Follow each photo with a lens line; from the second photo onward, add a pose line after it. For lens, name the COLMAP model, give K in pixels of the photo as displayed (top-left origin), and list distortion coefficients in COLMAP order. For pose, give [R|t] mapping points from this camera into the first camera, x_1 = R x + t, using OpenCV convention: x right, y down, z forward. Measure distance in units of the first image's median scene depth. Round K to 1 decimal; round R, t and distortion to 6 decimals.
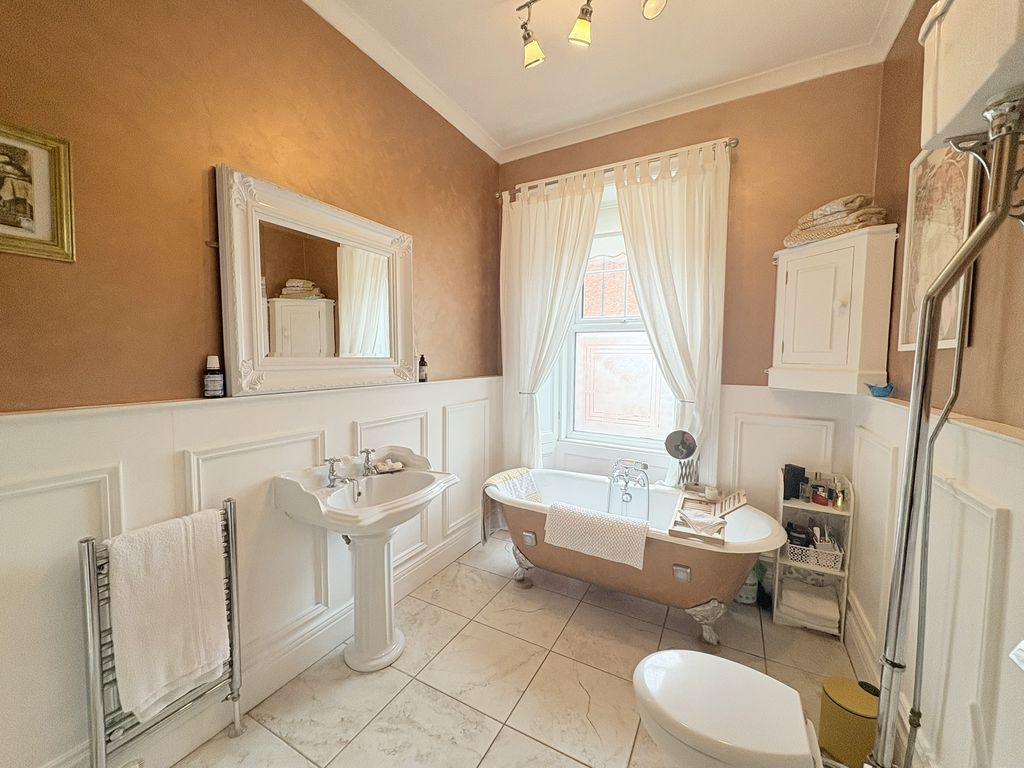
lens RADIAL K [[400.7, 0, 509.8], [0, 400.7, 383.8], [0, 0, 1]] dist [-0.010816, 0.000045]
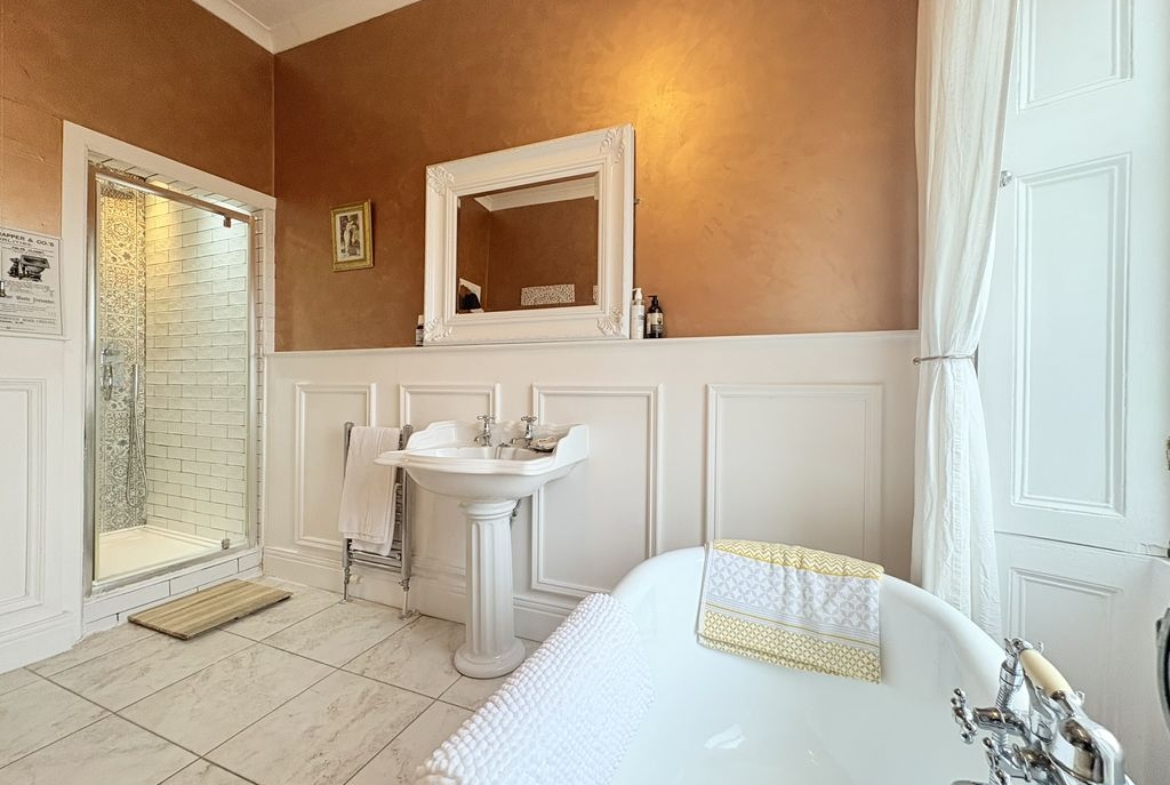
lens RADIAL K [[463.7, 0, 584.5], [0, 463.7, 389.8], [0, 0, 1]] dist [-0.001205, 0.000544]
pose [[0.114462, -0.005495, -0.993412, 0.855849], [-0.071159, 0.997371, -0.013716, 0.161934], [0.990876, 0.072260, 0.113770, 1.411045]]
